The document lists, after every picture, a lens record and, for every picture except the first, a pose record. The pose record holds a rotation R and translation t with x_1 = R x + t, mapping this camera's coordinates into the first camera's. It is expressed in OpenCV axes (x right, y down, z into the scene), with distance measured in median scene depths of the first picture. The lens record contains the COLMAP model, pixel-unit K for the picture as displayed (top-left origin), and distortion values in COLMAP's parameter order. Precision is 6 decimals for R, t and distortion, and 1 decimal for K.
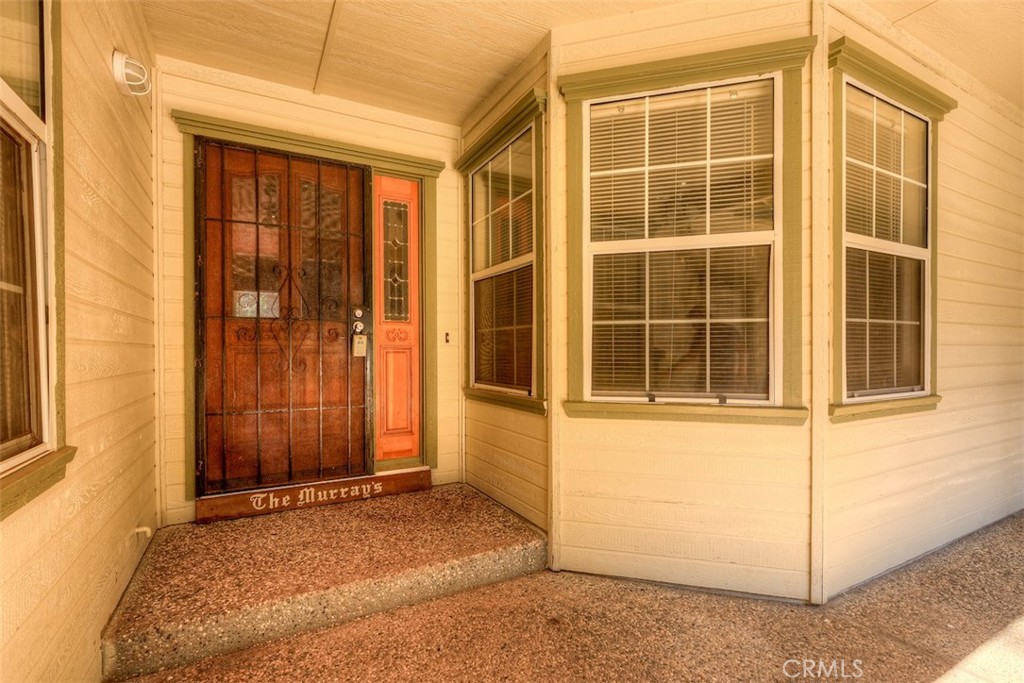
lens RADIAL K [[483.8, 0, 520.5], [0, 483.8, 354.3], [0, 0, 1]] dist [0.000629, 0.000255]
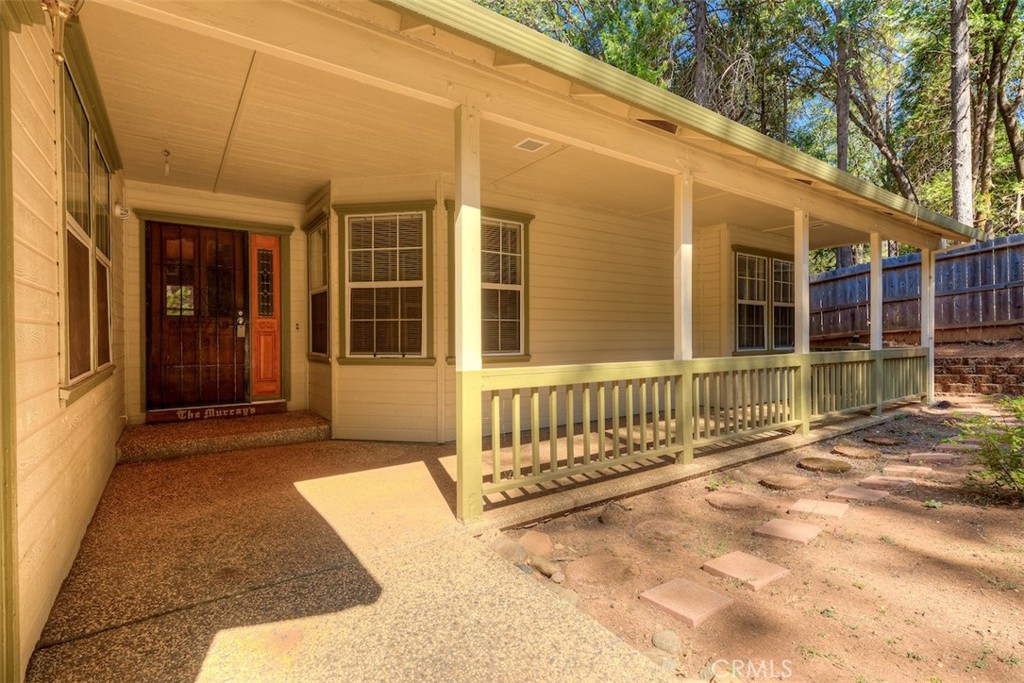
lens RADIAL K [[483.8, 0, 512.9], [0, 483.8, 338.4], [0, 0, 1]] dist [0.000629, 0.000255]
pose [[0.994620, -0.000787, 0.103586, 0.525126], [0.000911, 0.999999, -0.001148, 0.013723], [-0.103585, 0.001236, 0.994620, -0.968544]]
